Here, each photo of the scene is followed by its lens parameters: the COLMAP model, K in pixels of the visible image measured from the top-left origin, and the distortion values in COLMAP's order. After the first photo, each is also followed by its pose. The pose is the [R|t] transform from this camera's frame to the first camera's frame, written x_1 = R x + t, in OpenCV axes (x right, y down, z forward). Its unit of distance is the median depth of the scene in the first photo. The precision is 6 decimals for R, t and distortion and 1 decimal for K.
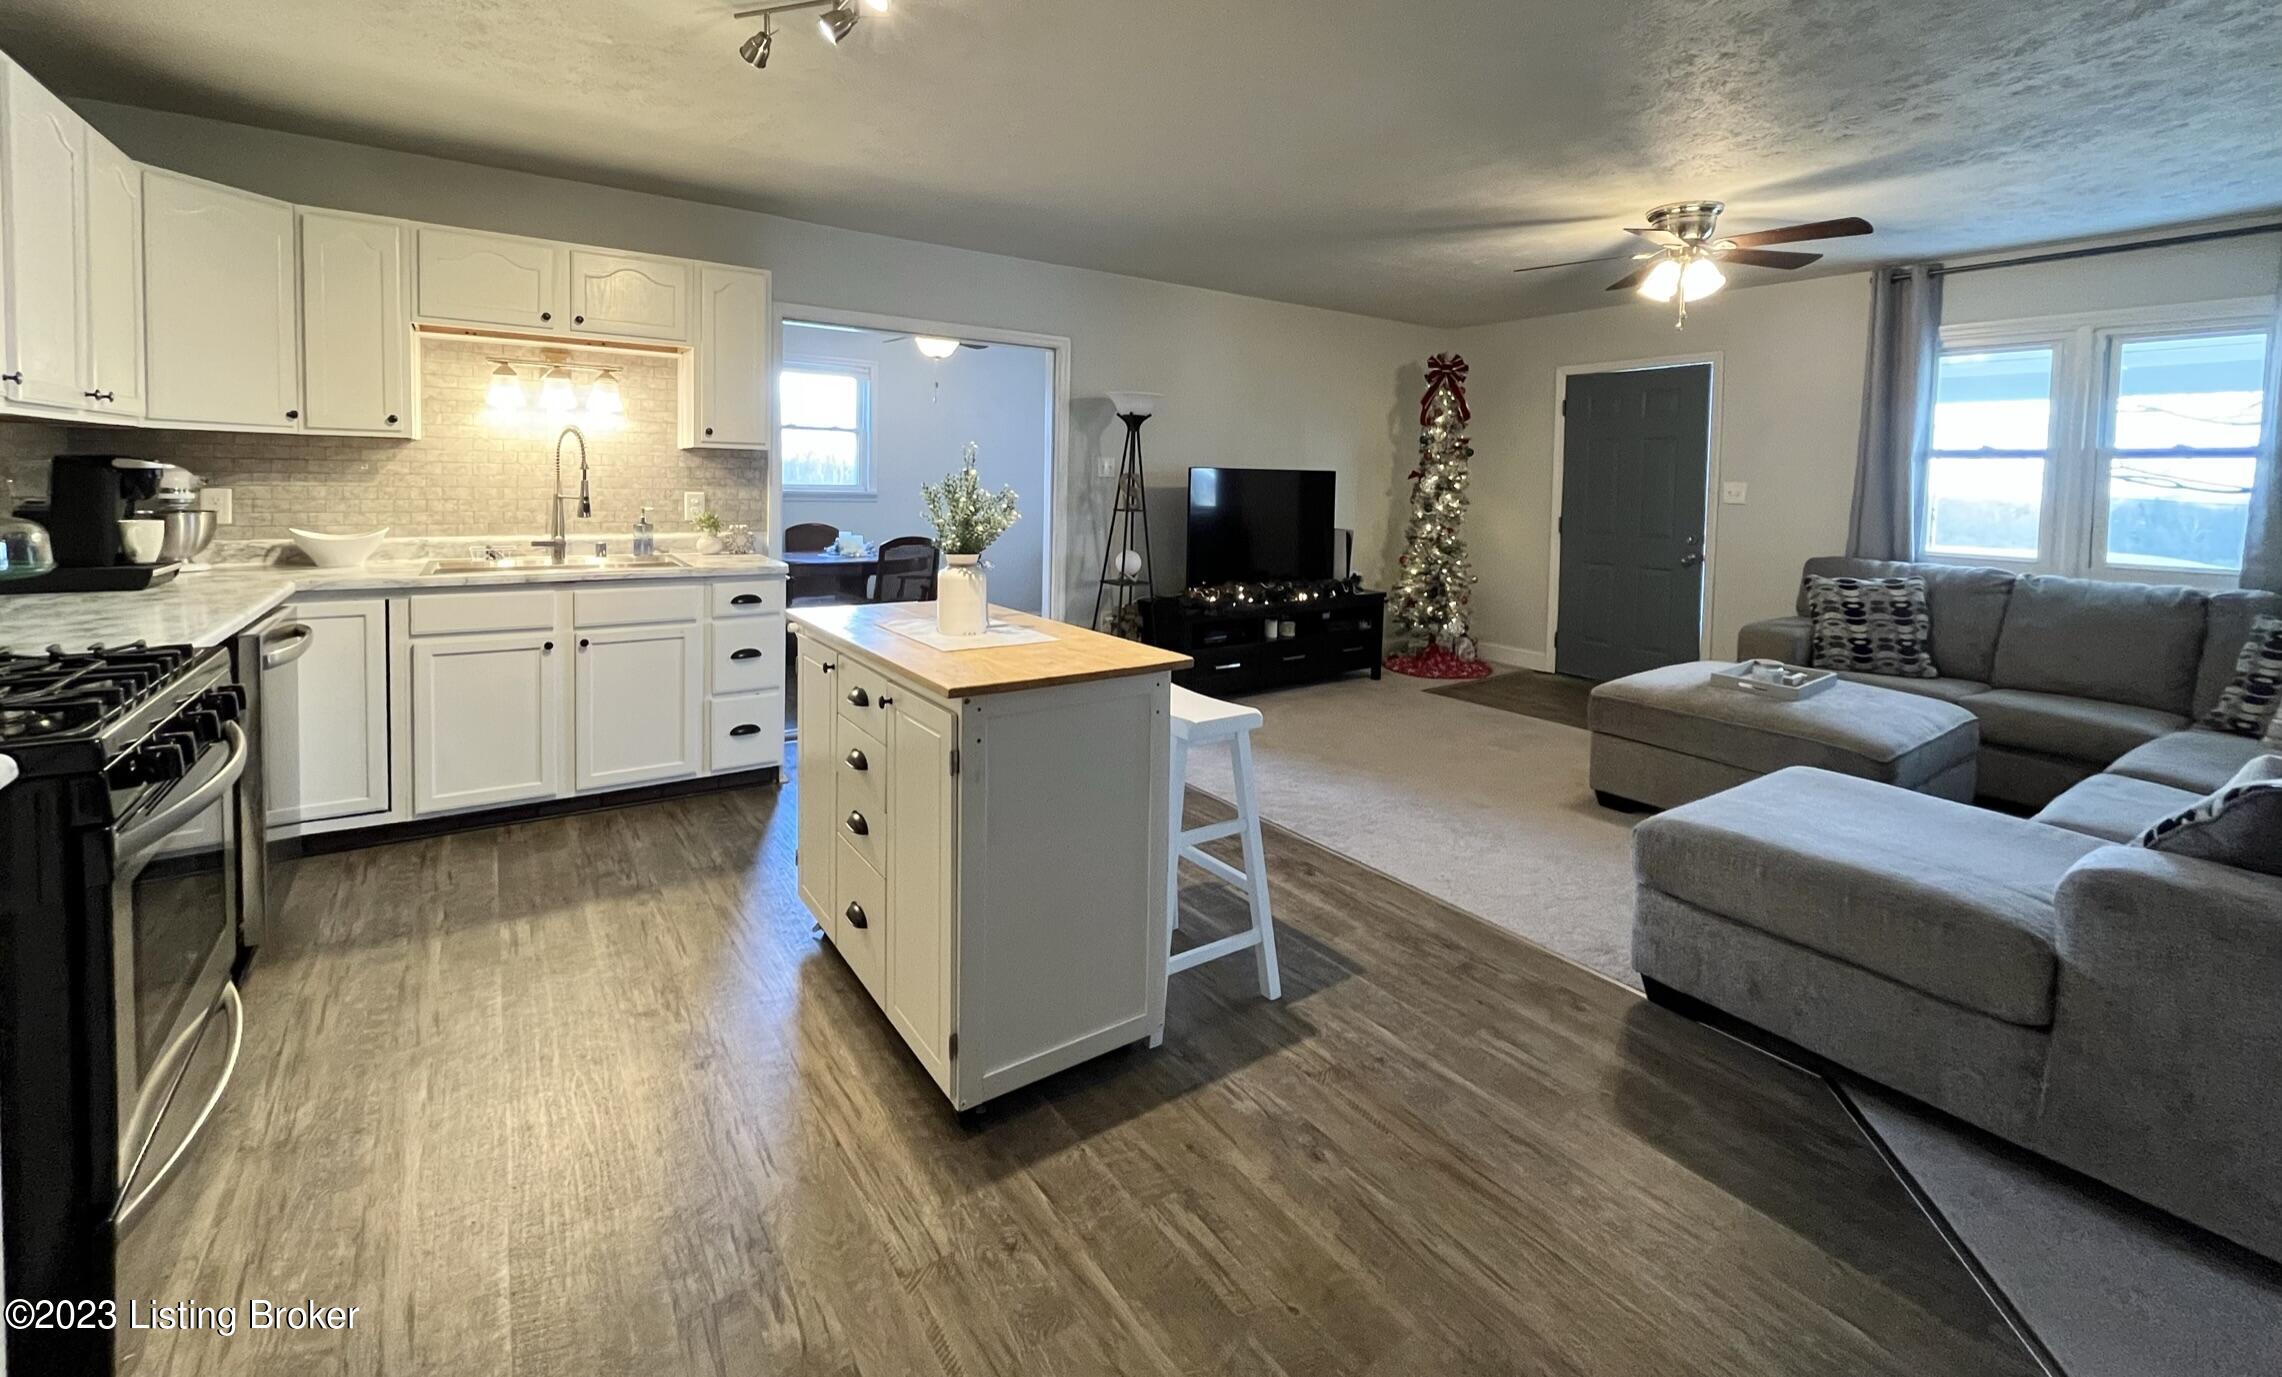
lens RADIAL K [[935.6, 0, 1135.2], [0, 935.6, 521.9], [0, 0, 1]] dist [-0.000204, 0.001670]
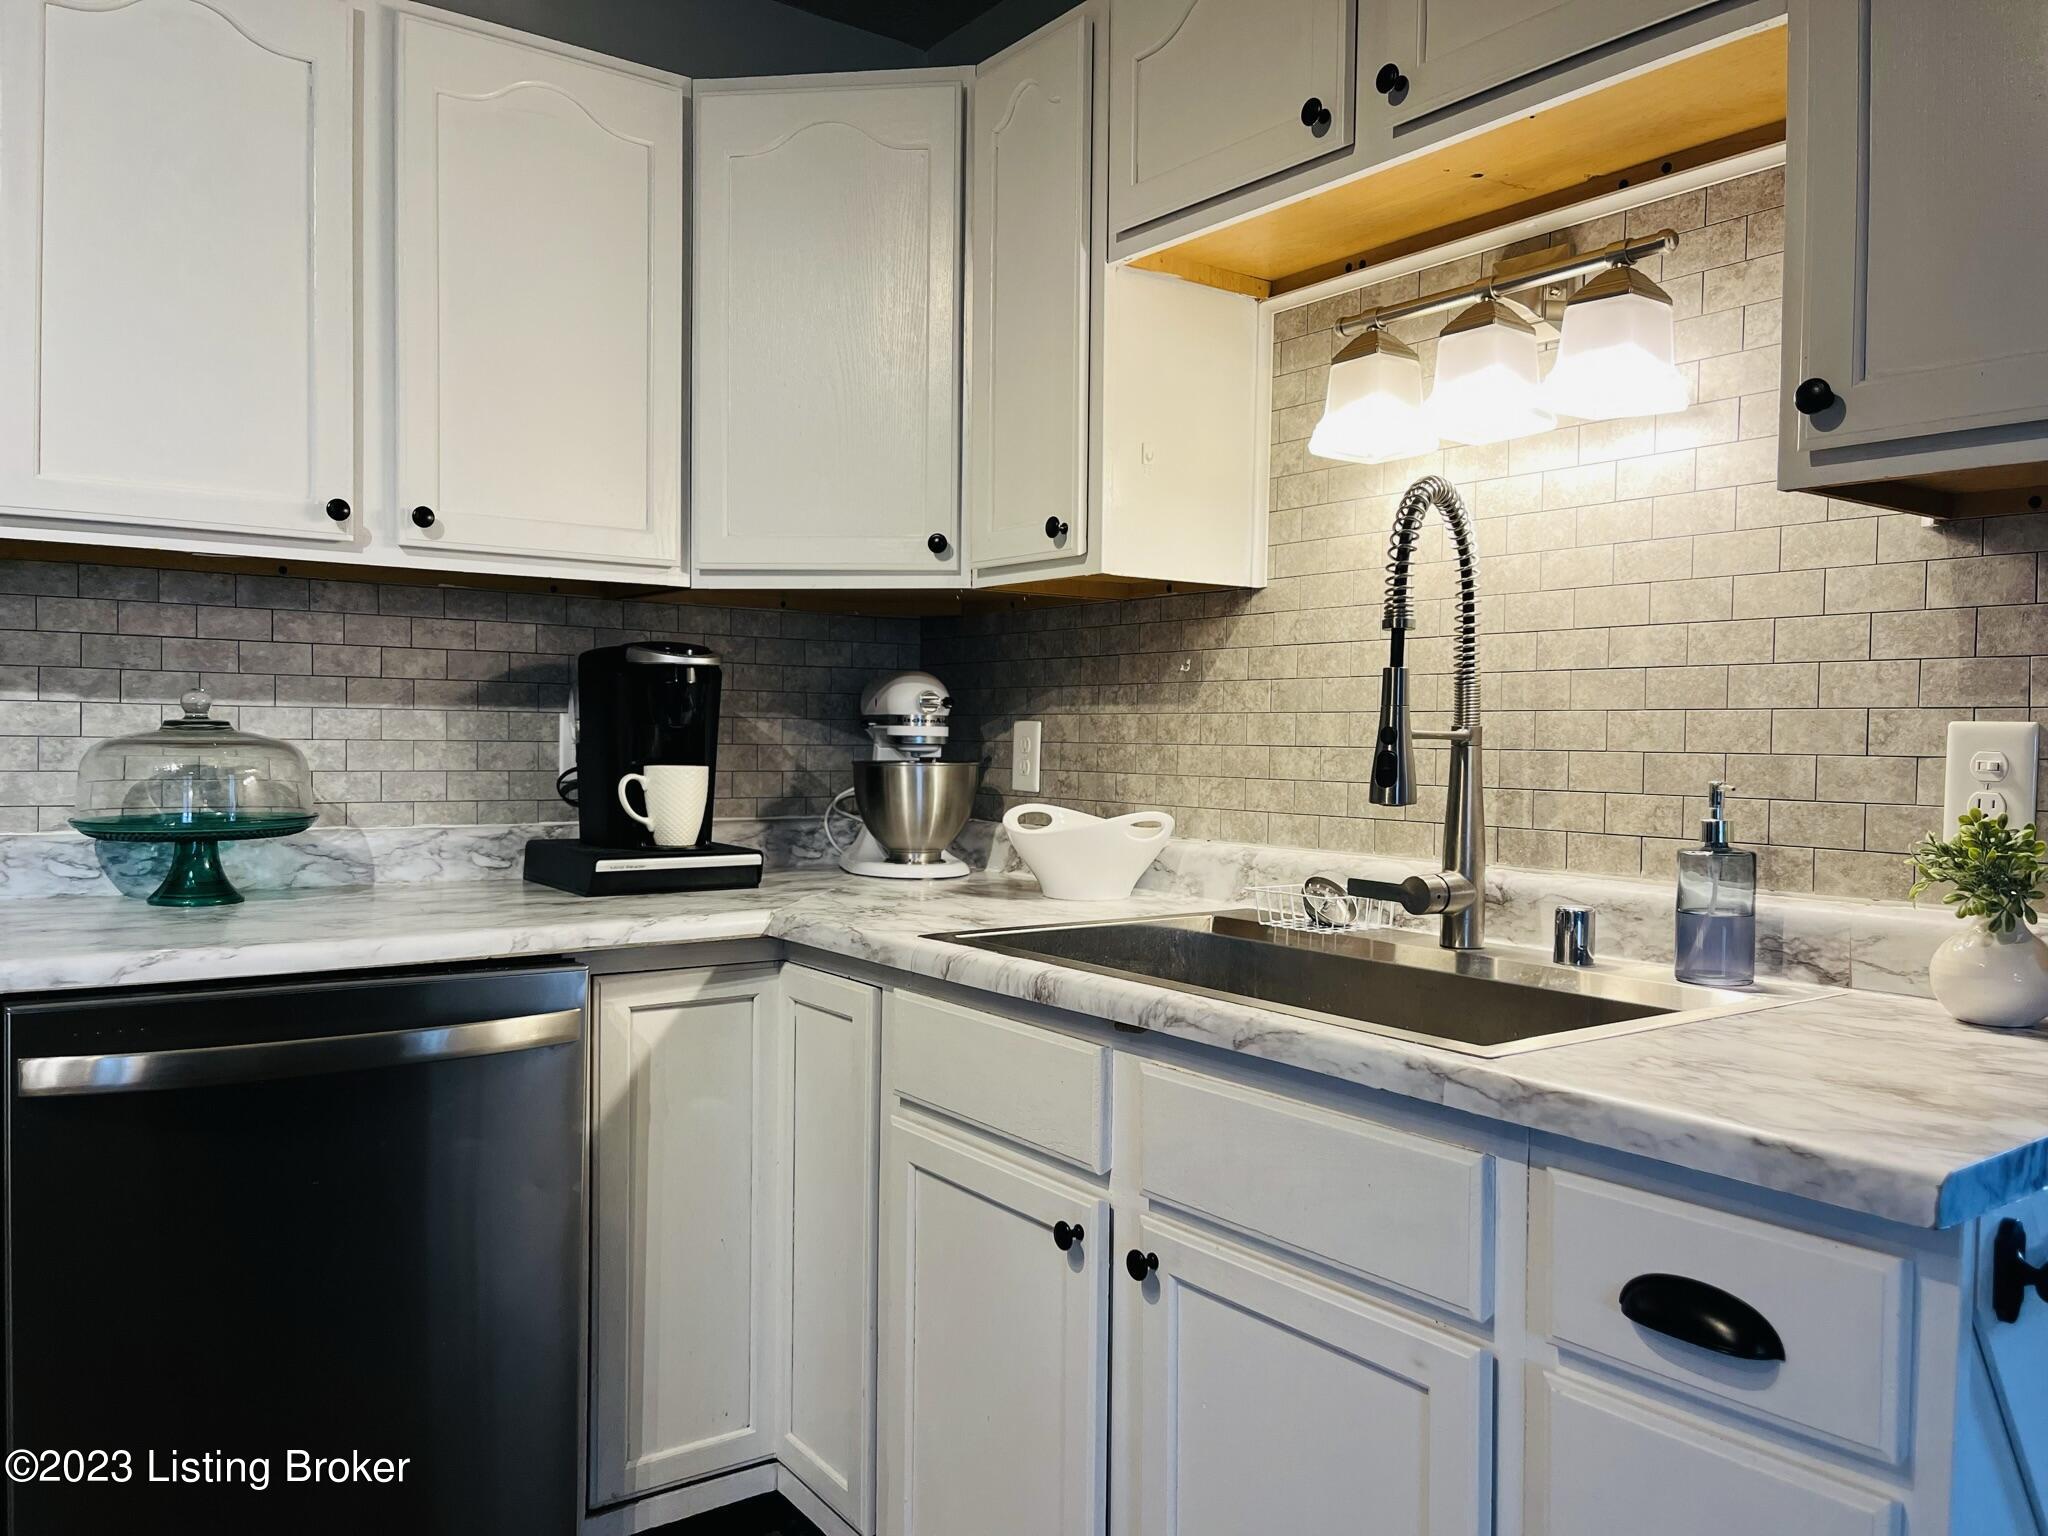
lens RADIAL K [[1546.3, 0, 1016.3], [0, 1546.3, 787.9], [0, 0, 1]] dist [0.032275, -0.008626]
pose [[0.039580, 0.013353, -0.999127, -0.147155], [-0.060572, 0.998104, 0.010940, -0.008207], [0.997379, 0.060087, 0.040313, 0.916303]]
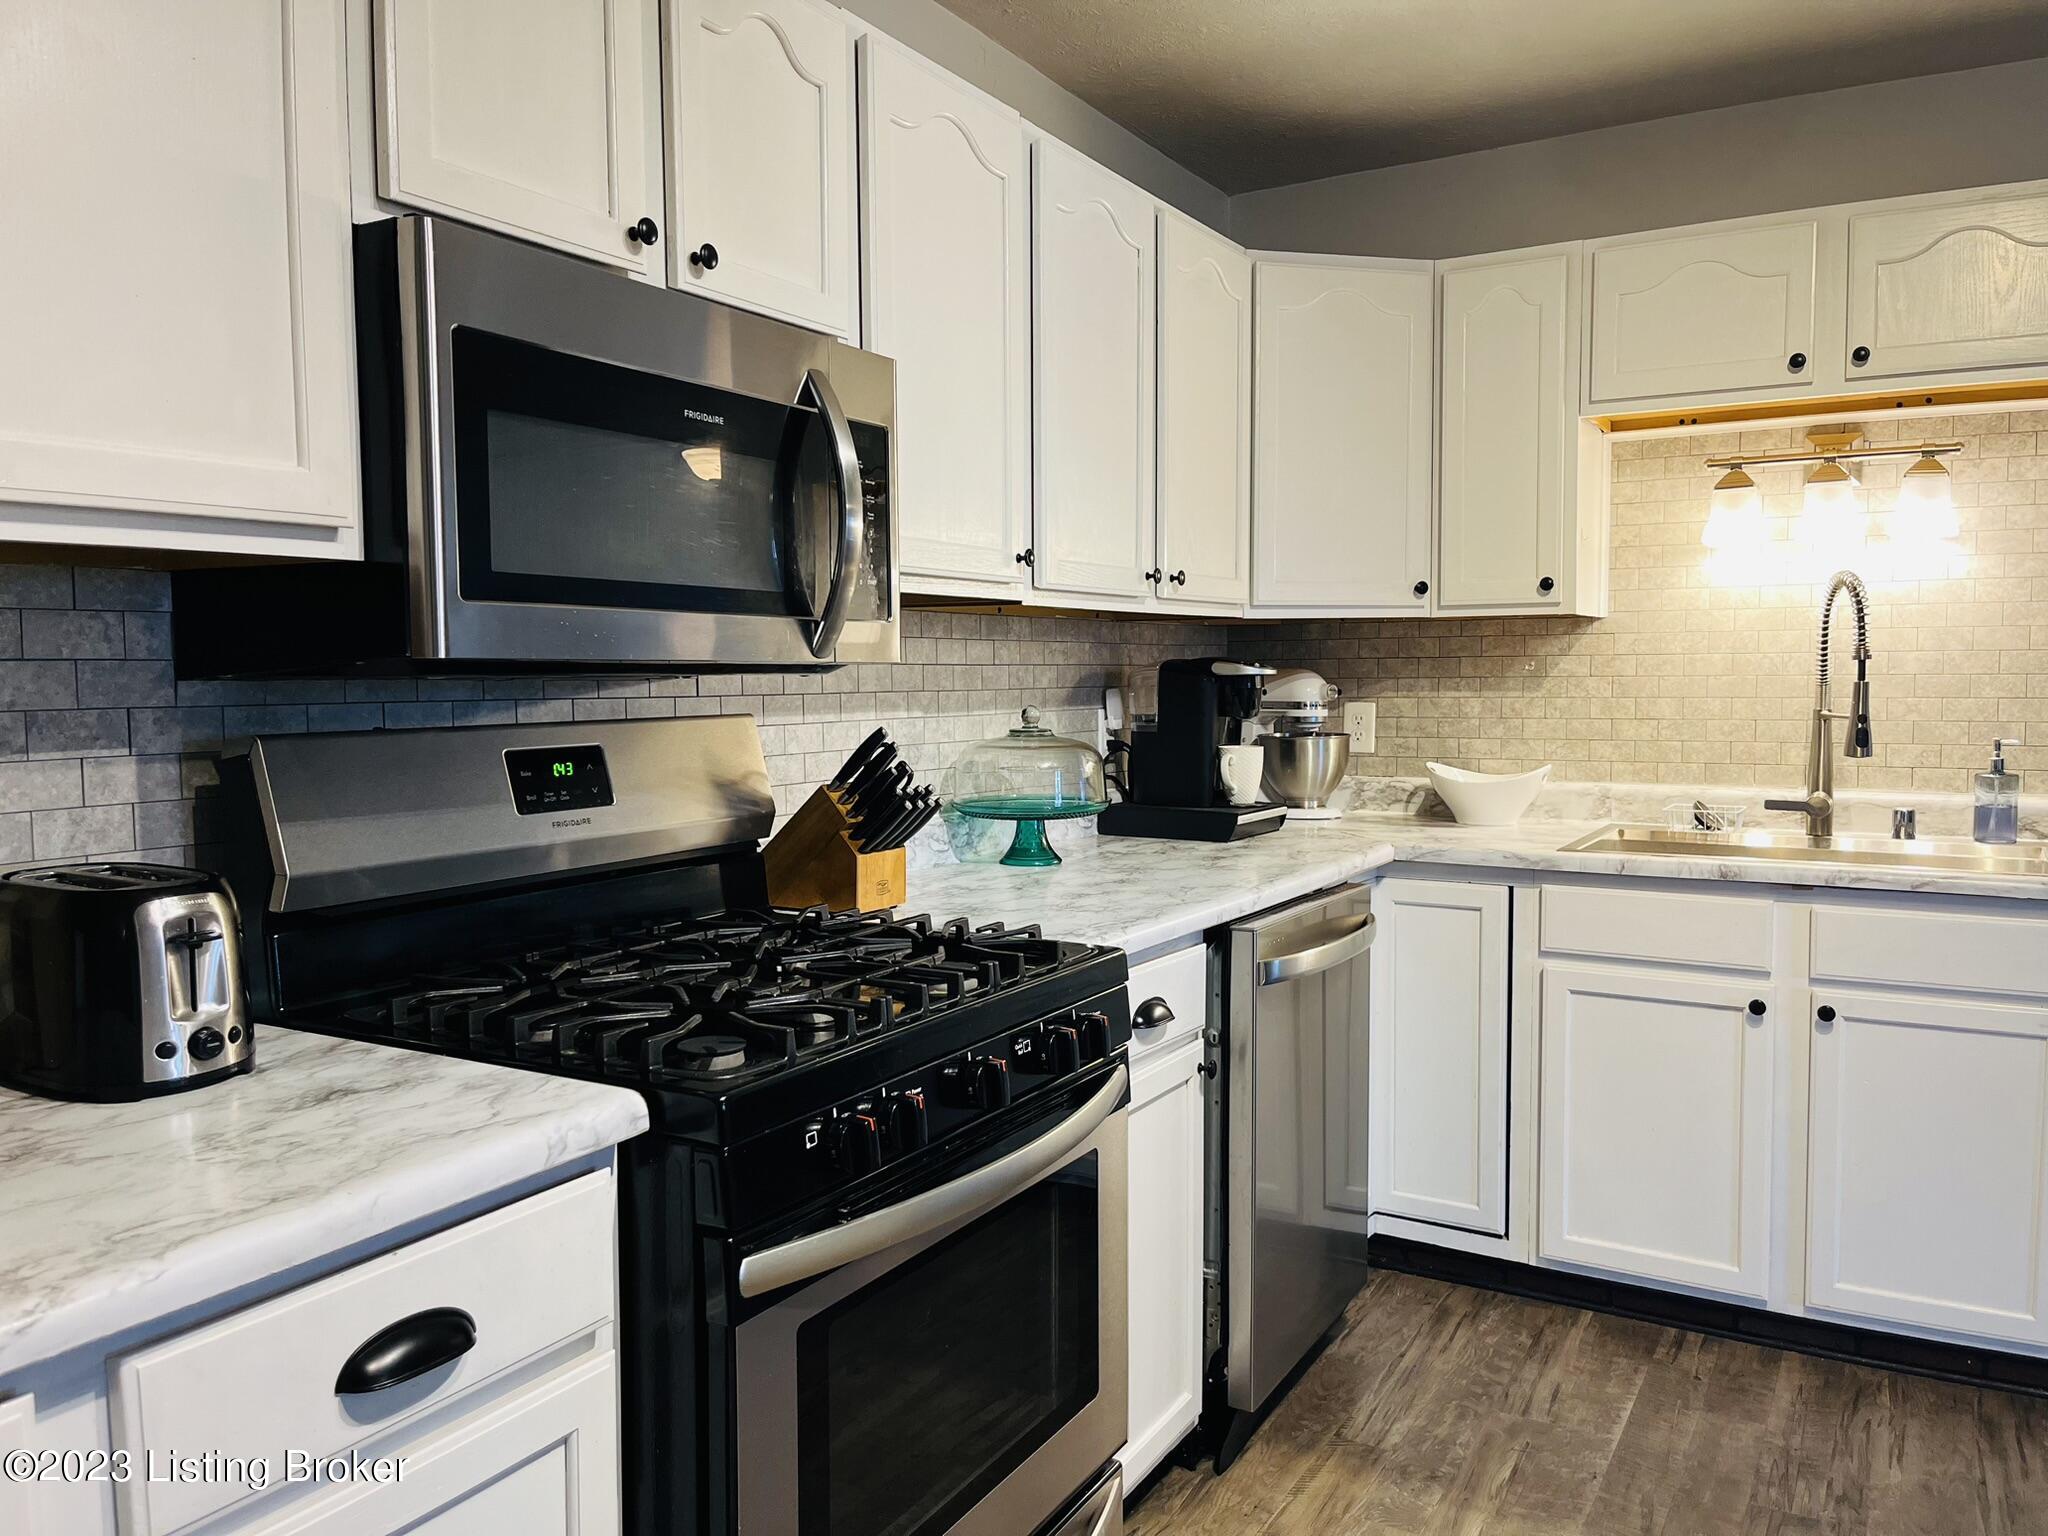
lens RADIAL K [[1552.9, 0, 1018.3], [0, 1552.9, 766.5], [0, 0, 1]] dist [0.047153, -0.070648]
pose [[0.420105, 0.031474, -0.906929, -0.027696], [-0.026348, 0.999400, 0.022478, -0.006858], [0.907093, 0.014452, 0.420682, 0.263983]]
